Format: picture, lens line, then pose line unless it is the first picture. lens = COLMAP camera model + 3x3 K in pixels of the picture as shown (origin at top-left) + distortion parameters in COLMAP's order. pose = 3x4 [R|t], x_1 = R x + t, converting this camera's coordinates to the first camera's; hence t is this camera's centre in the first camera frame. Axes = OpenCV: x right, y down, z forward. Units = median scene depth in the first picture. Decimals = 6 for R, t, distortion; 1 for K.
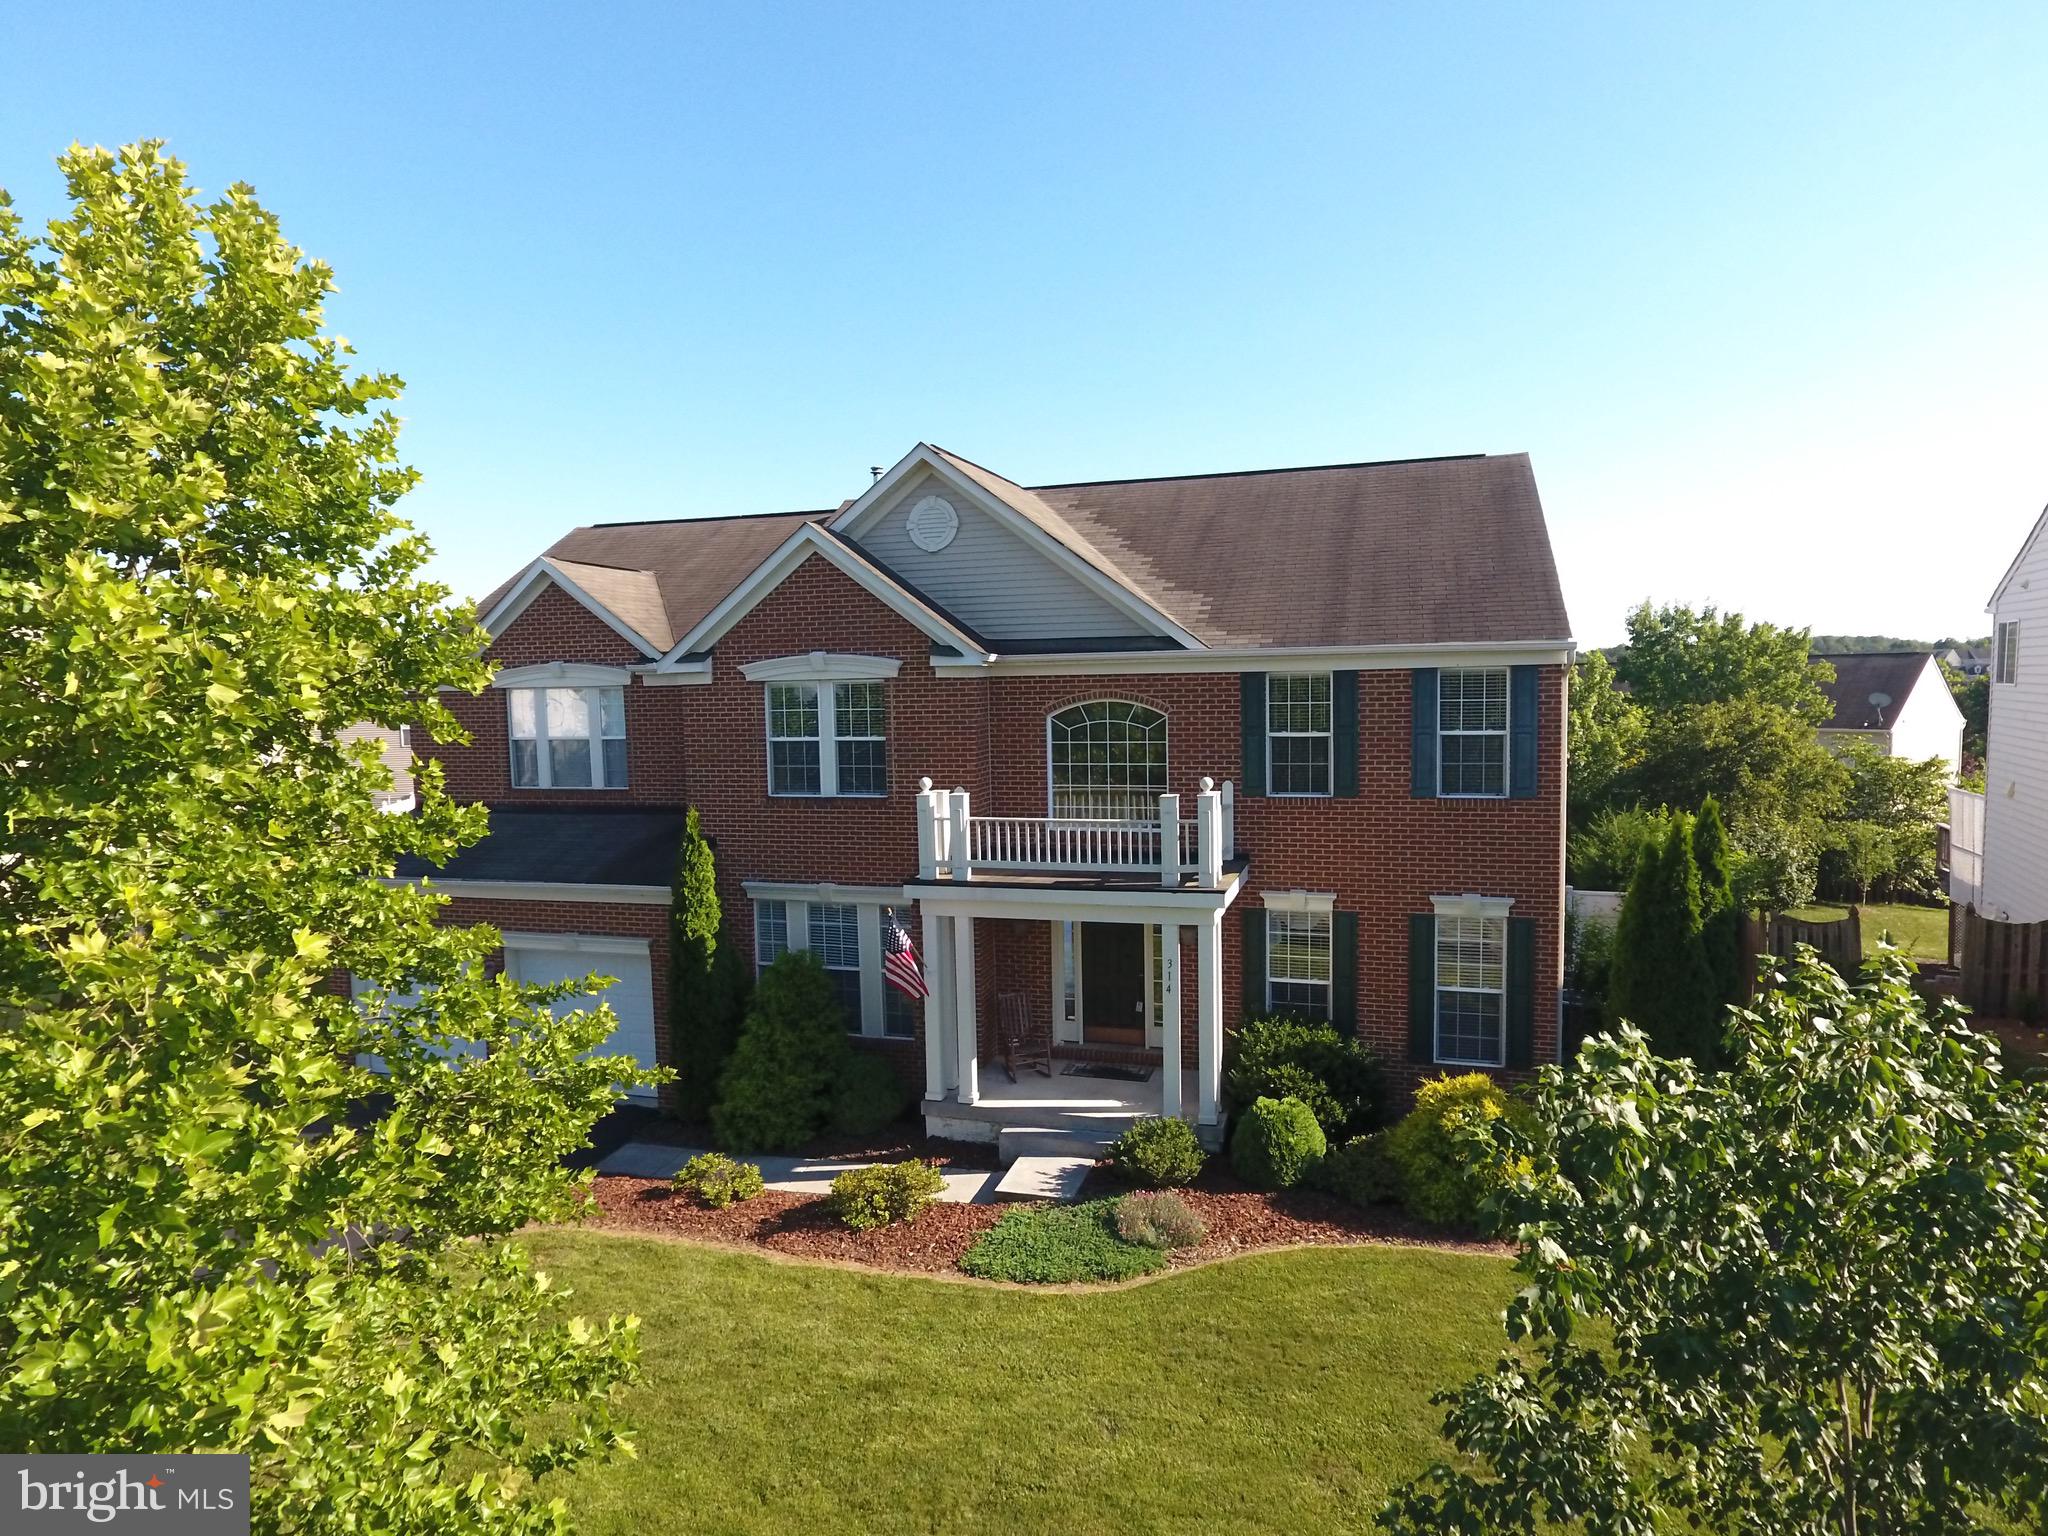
lens RADIAL K [[1201.2, 0, 1037.2], [0, 1201.2, 770.6], [0, 0, 1]] dist [-0.000657, -0.003238]
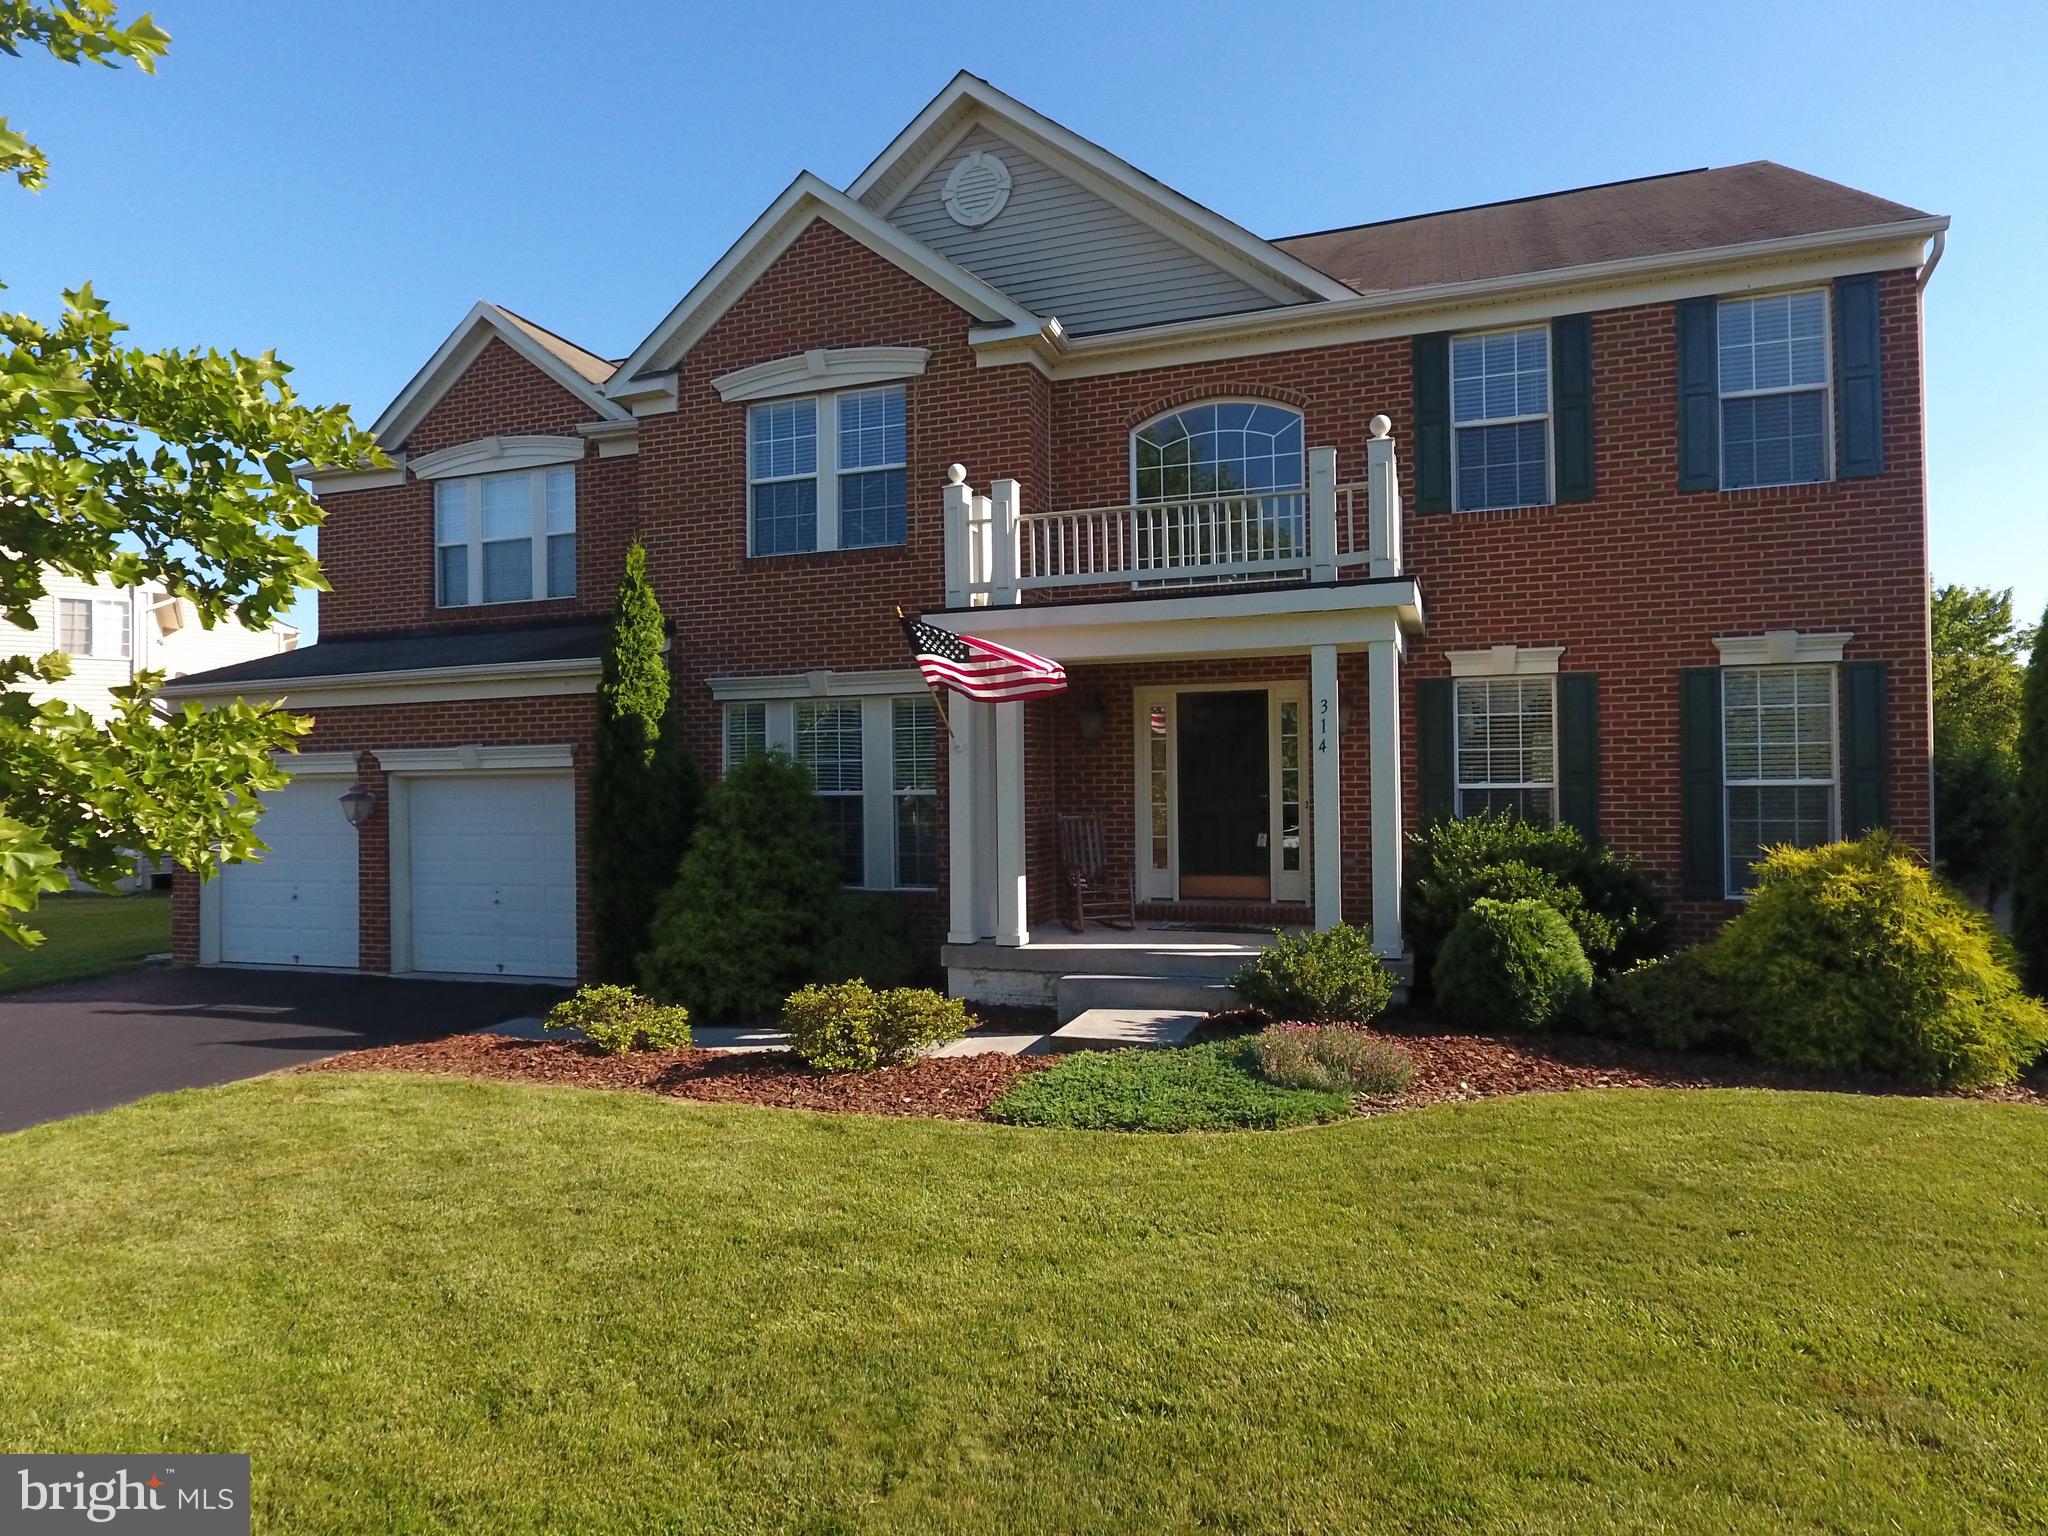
lens RADIAL K [[1201.2, 0, 1037.2], [0, 1201.2, 770.6], [0, 0, 1]] dist [-0.000657, -0.003238]
pose [[0.998787, 0.008047, -0.048581, -0.011981], [-0.012627, 0.995424, -0.094718, 0.244448], [0.047596, 0.095216, 0.994318, 0.332289]]
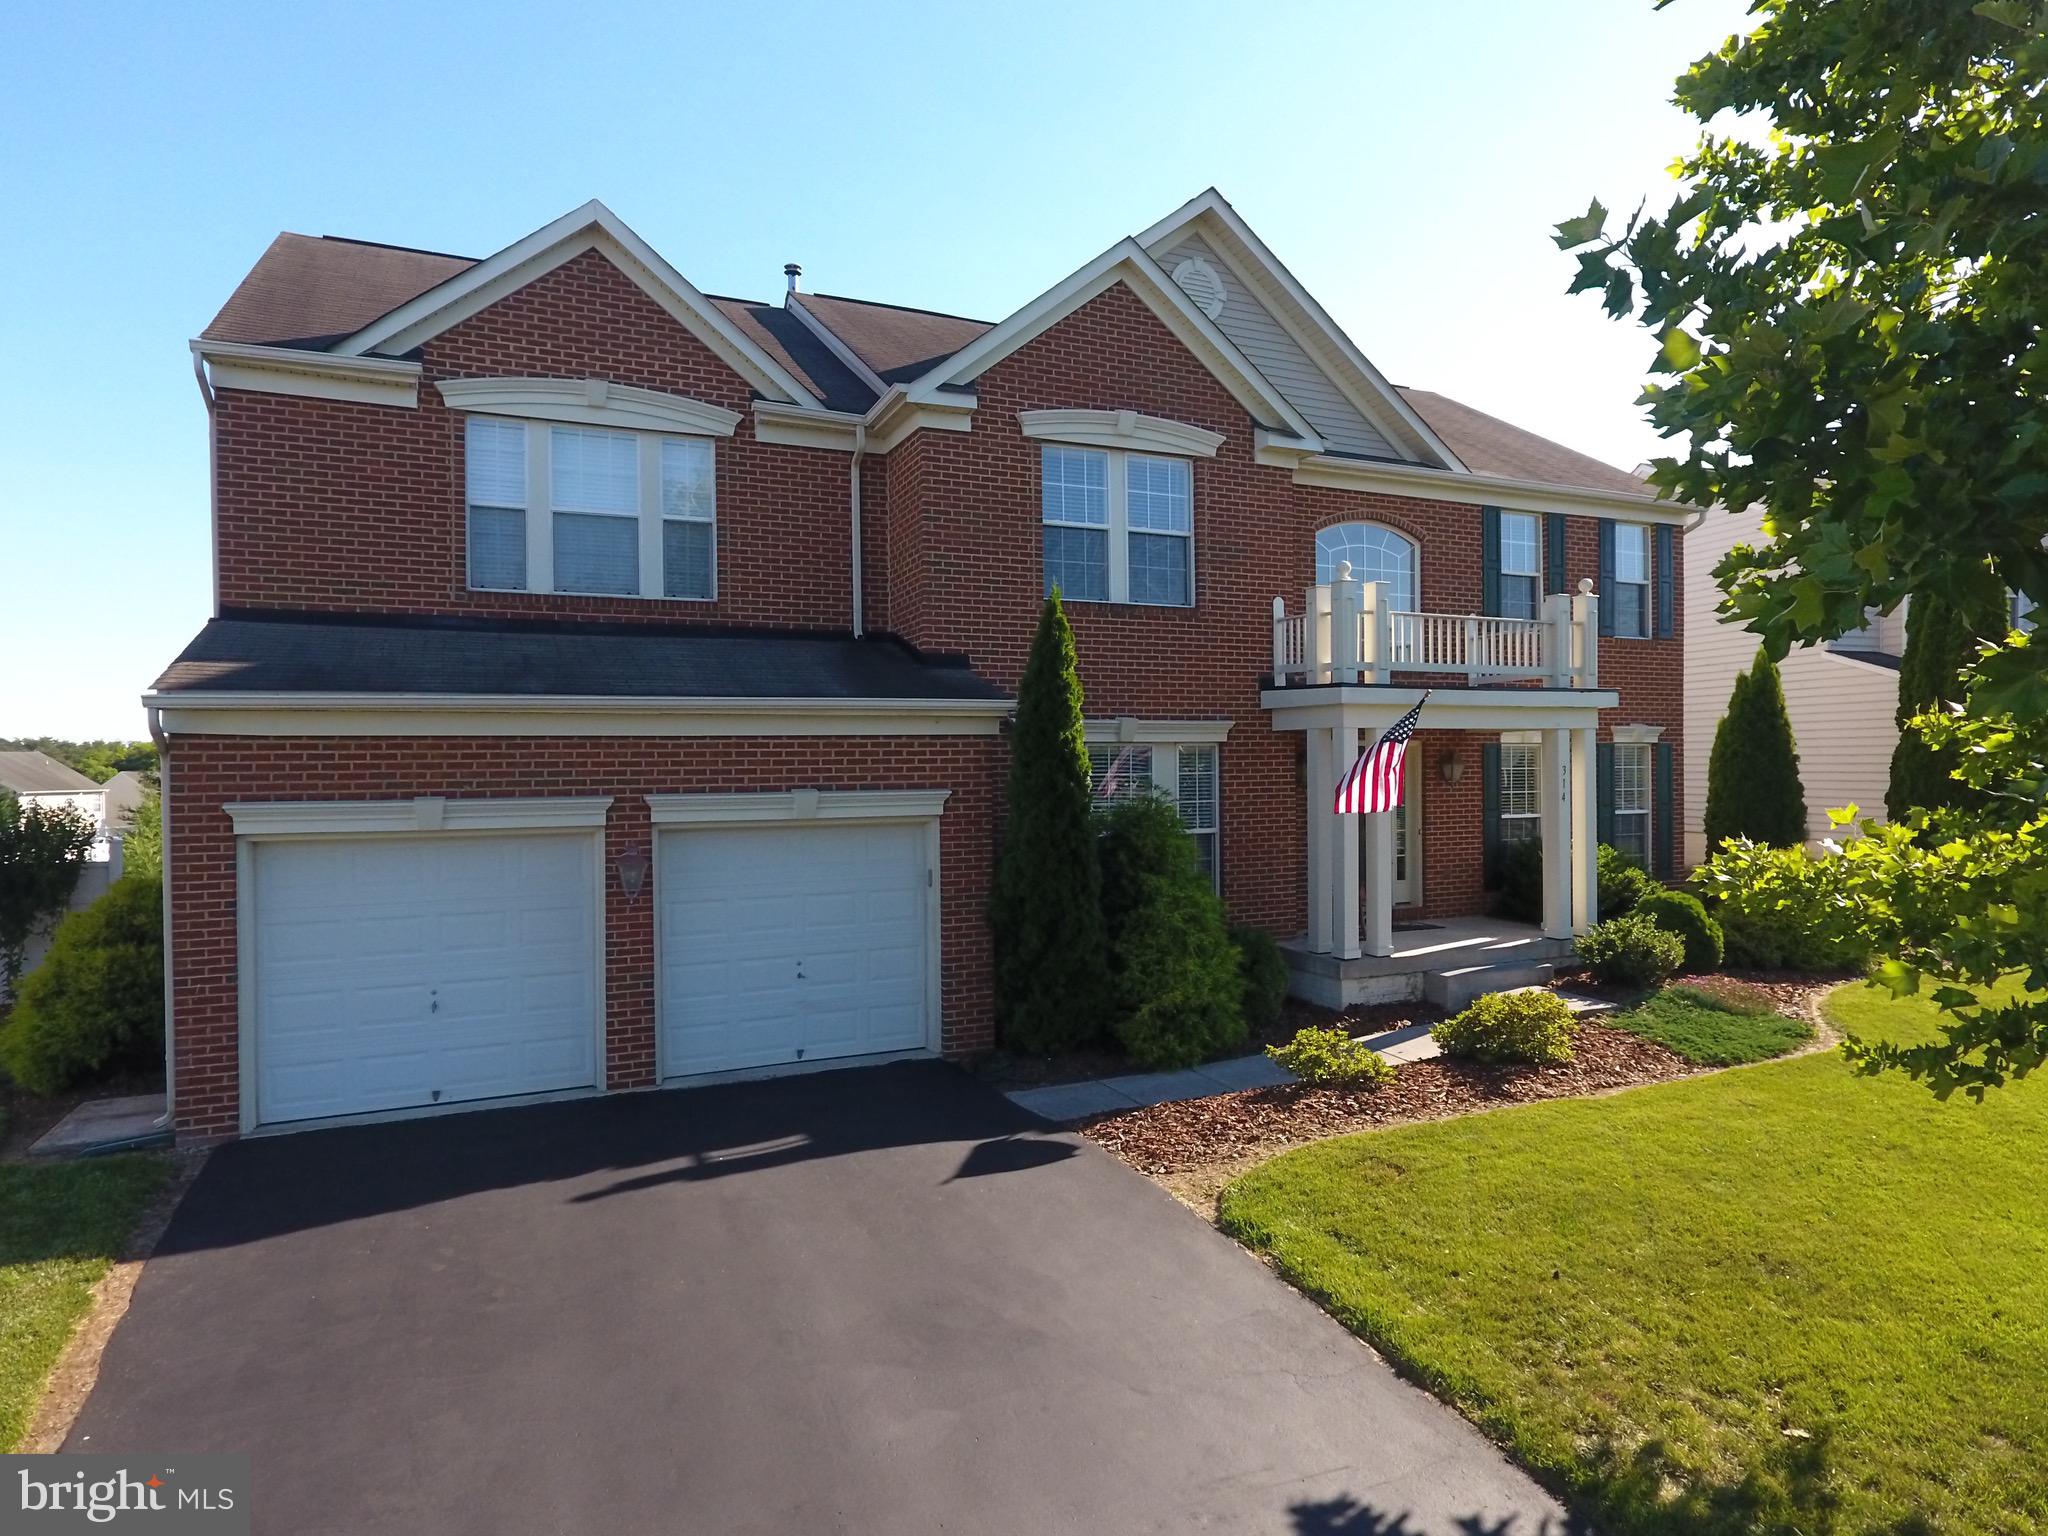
lens RADIAL K [[1201.2, 0, 1037.2], [0, 1201.2, 770.6], [0, 0, 1]] dist [-0.000657, -0.003238]
pose [[0.748662, 0.009866, 0.662879, -0.794377], [0.045571, 0.996758, -0.066304, 0.194196], [-0.661384, 0.079847, 0.745785, 0.531306]]
